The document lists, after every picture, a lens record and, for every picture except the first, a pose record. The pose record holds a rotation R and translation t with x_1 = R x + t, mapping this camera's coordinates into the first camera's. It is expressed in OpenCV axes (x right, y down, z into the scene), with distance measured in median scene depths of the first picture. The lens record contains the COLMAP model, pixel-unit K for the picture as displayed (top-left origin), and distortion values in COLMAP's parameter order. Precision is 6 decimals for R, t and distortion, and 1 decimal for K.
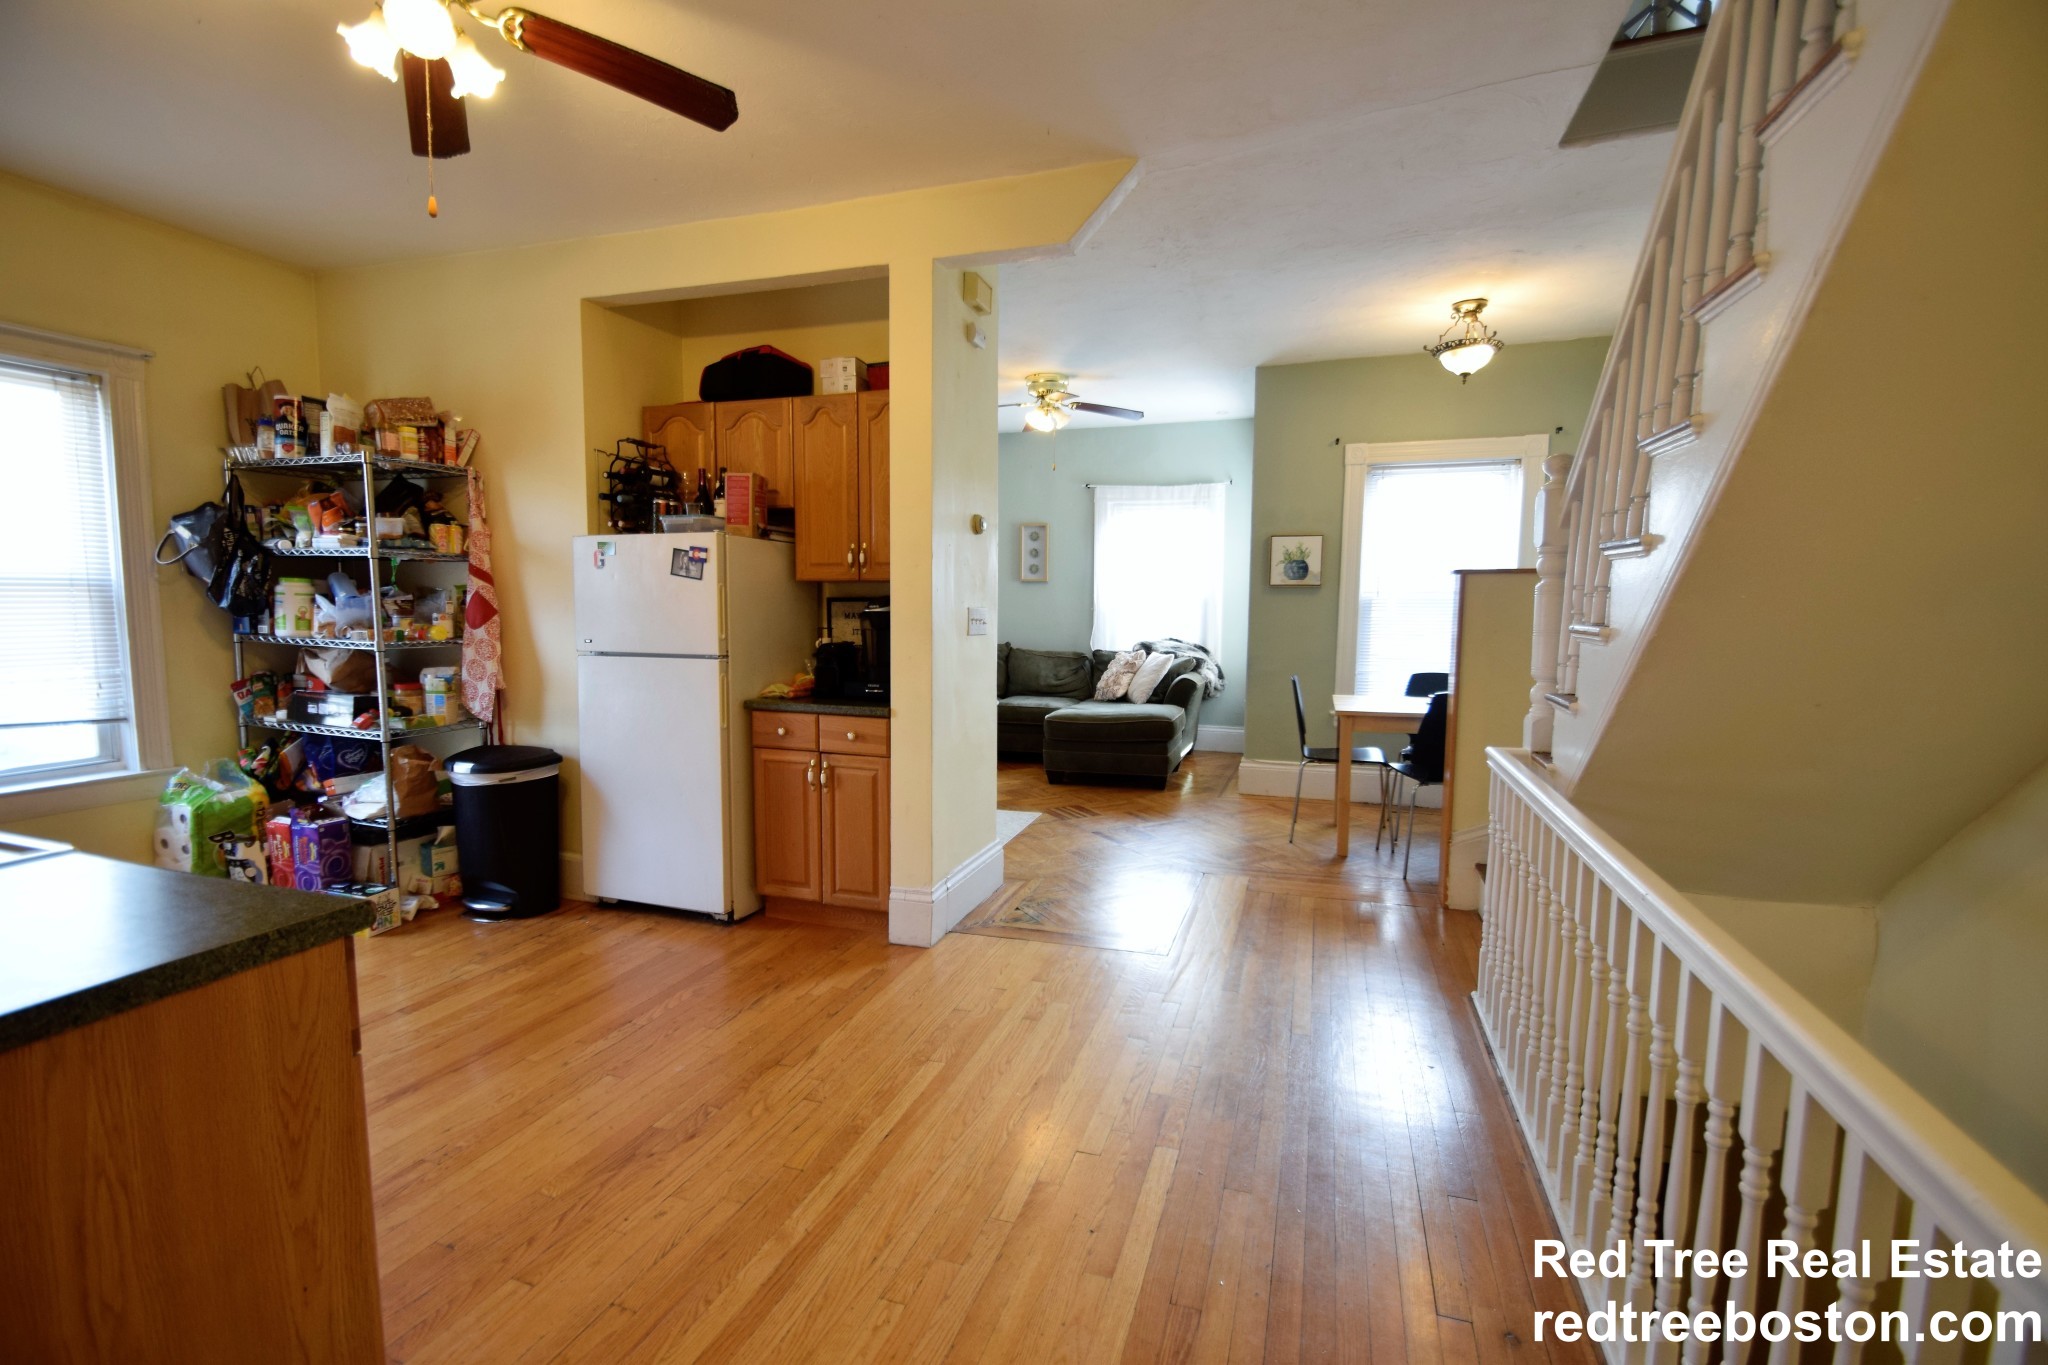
lens RADIAL K [[891.1, 0, 1021.0], [0, 891.1, 698.0], [0, 0, 1]] dist [0.010626, -0.014589]
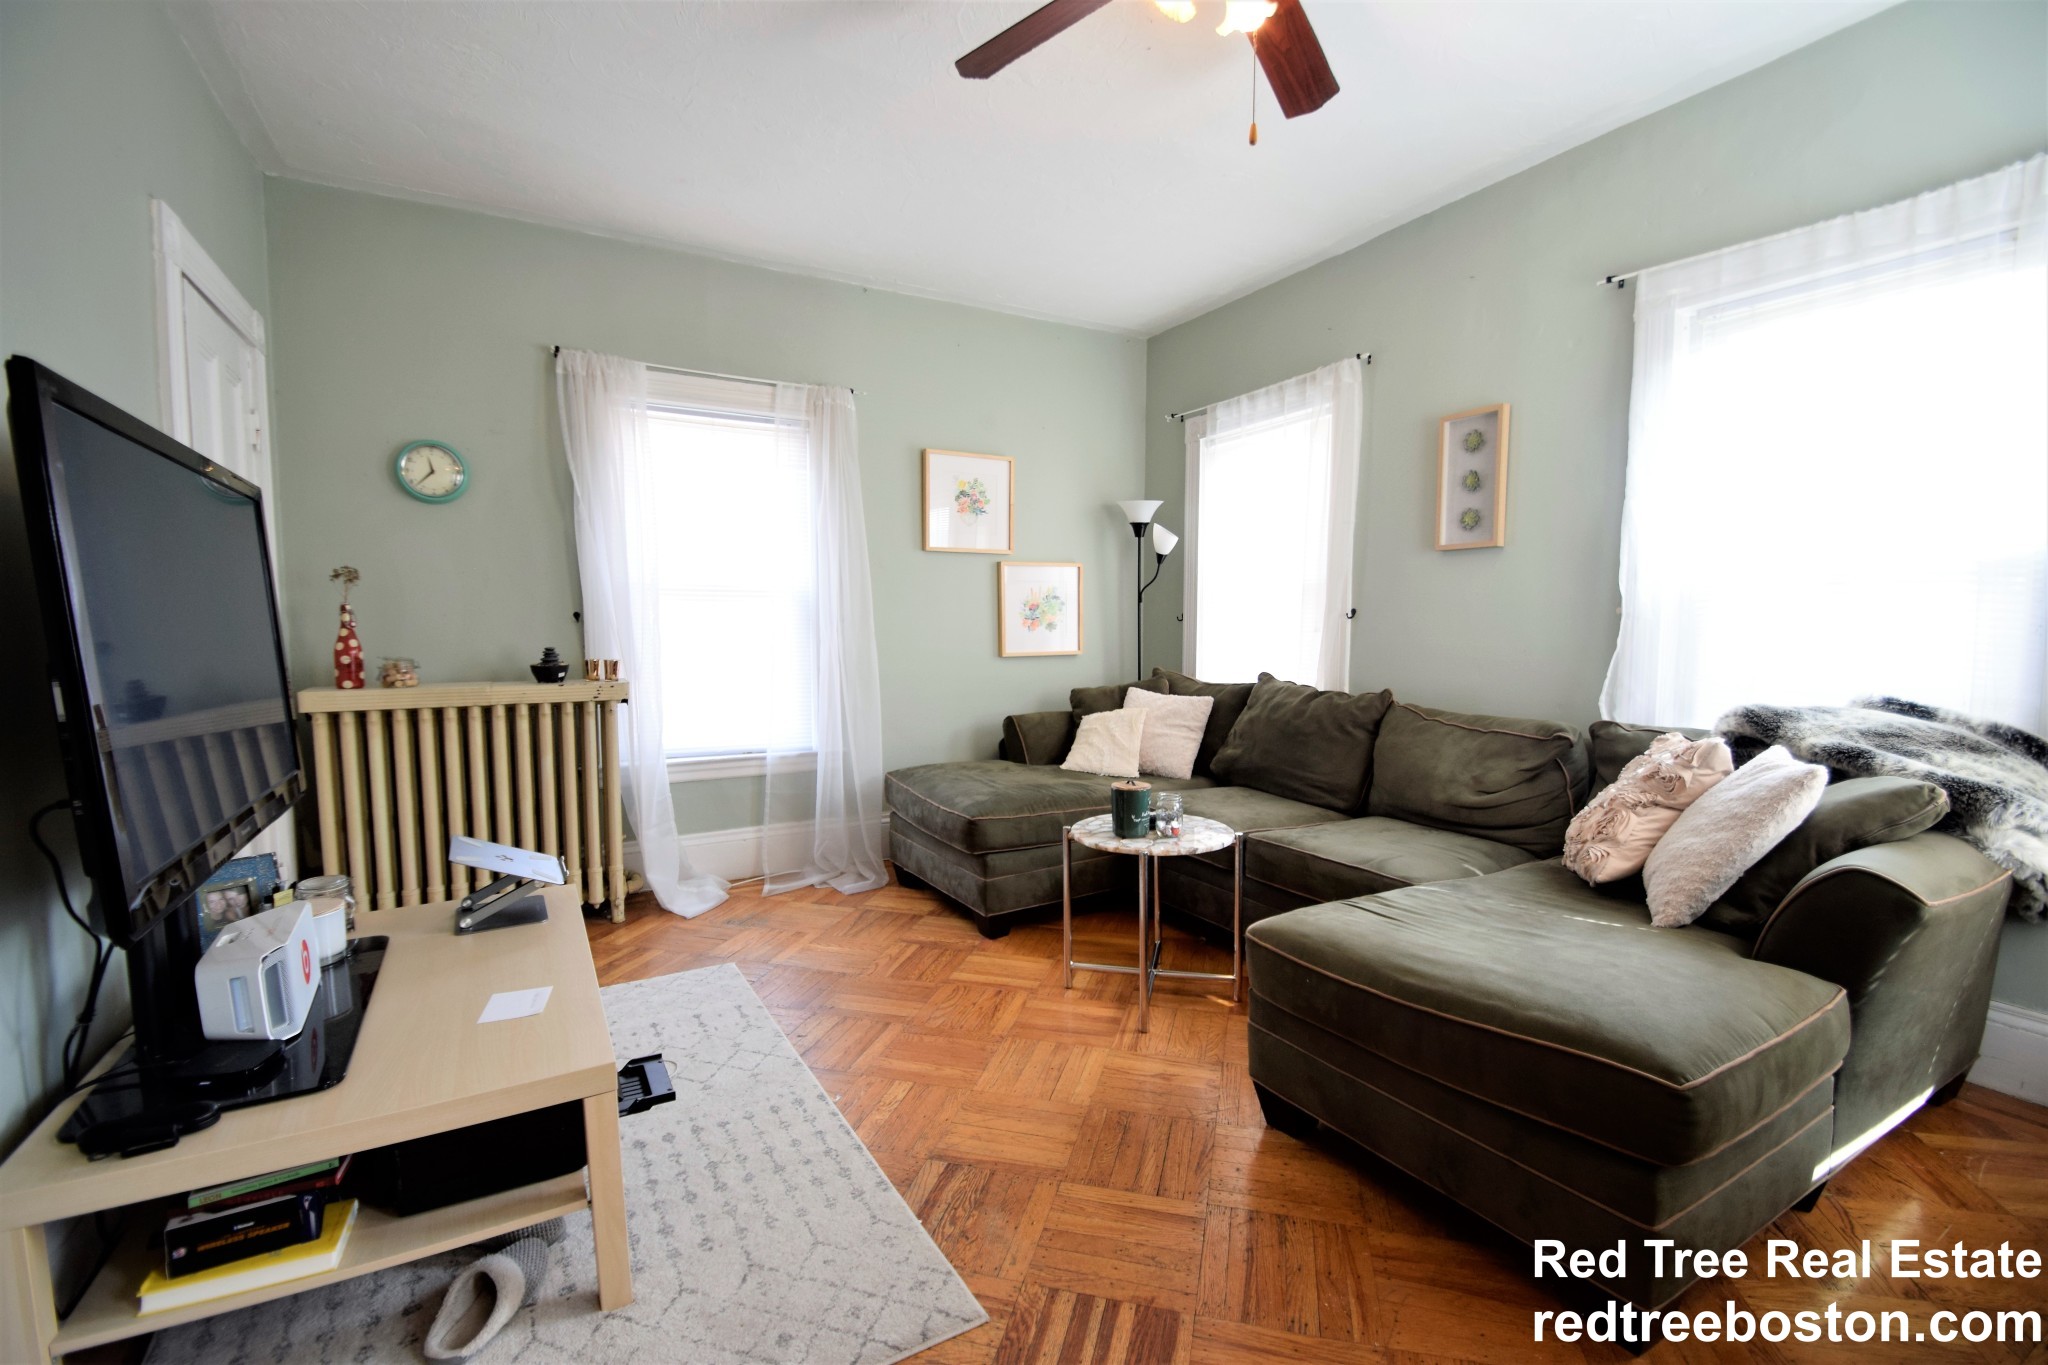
lens RADIAL K [[896.0, 0, 1021.7], [0, 896.0, 691.4], [0, 0, 1]] dist [0.013796, -0.012393]
pose [[0.742280, 0.044868, -0.668586, 0.313761], [-0.067734, 0.997669, -0.008247, -0.097055], [0.666658, 0.051407, 0.743589, 1.171595]]
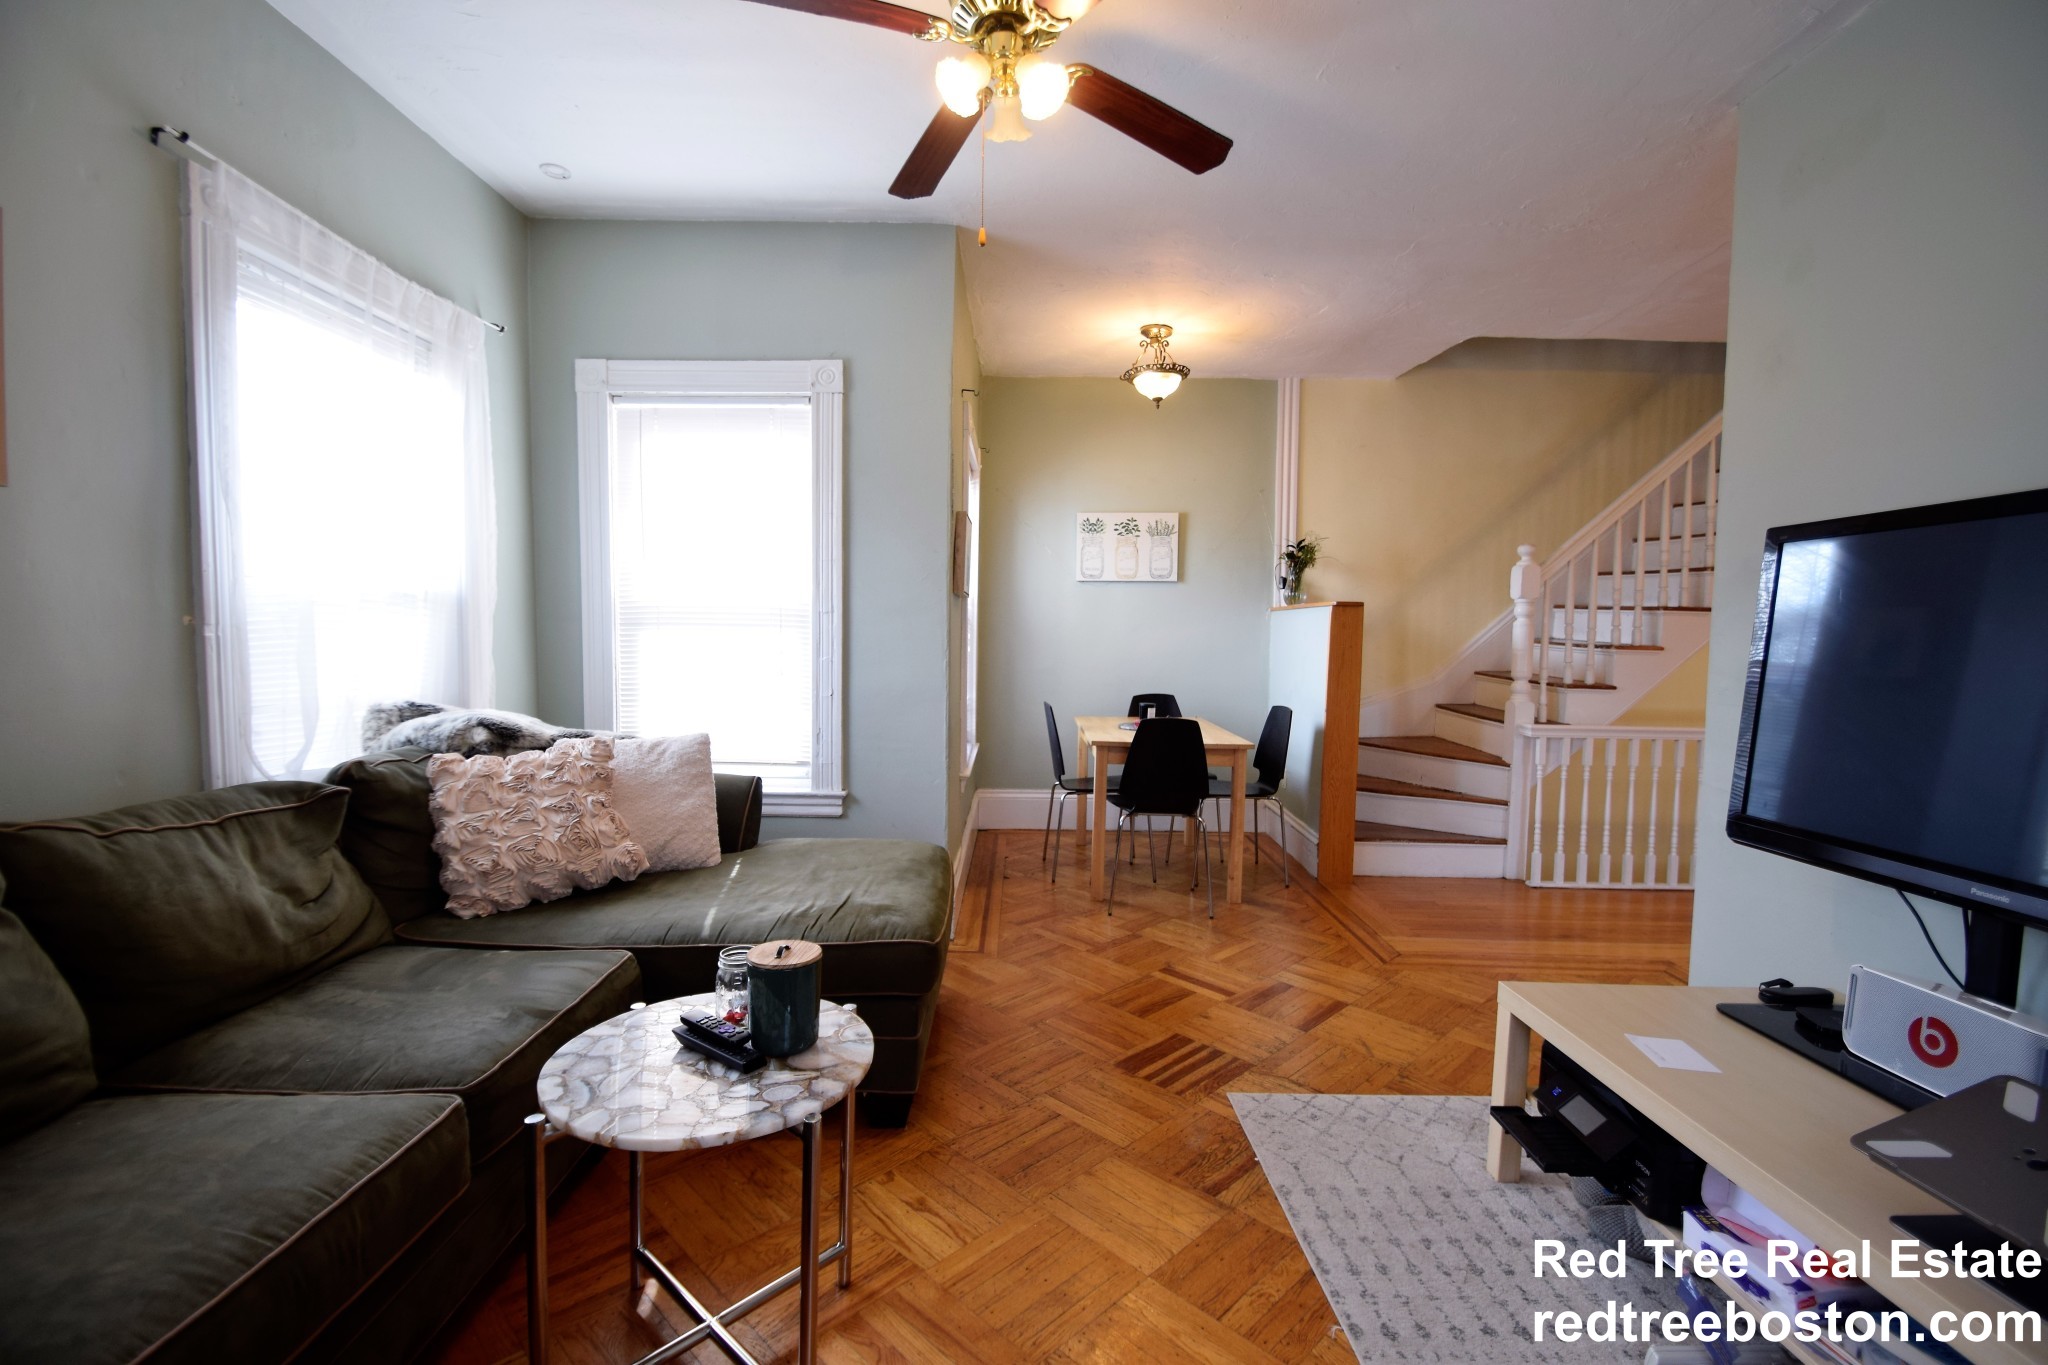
lens RADIAL K [[891.1, 0, 1021.0], [0, 891.1, 698.0], [0, 0, 1]] dist [0.010626, -0.014589]
pose [[-0.315644, -0.075591, 0.945862, -0.520248], [0.084455, 0.990627, 0.107353, -0.180797], [-0.945112, 0.113768, -0.306302, 1.802397]]
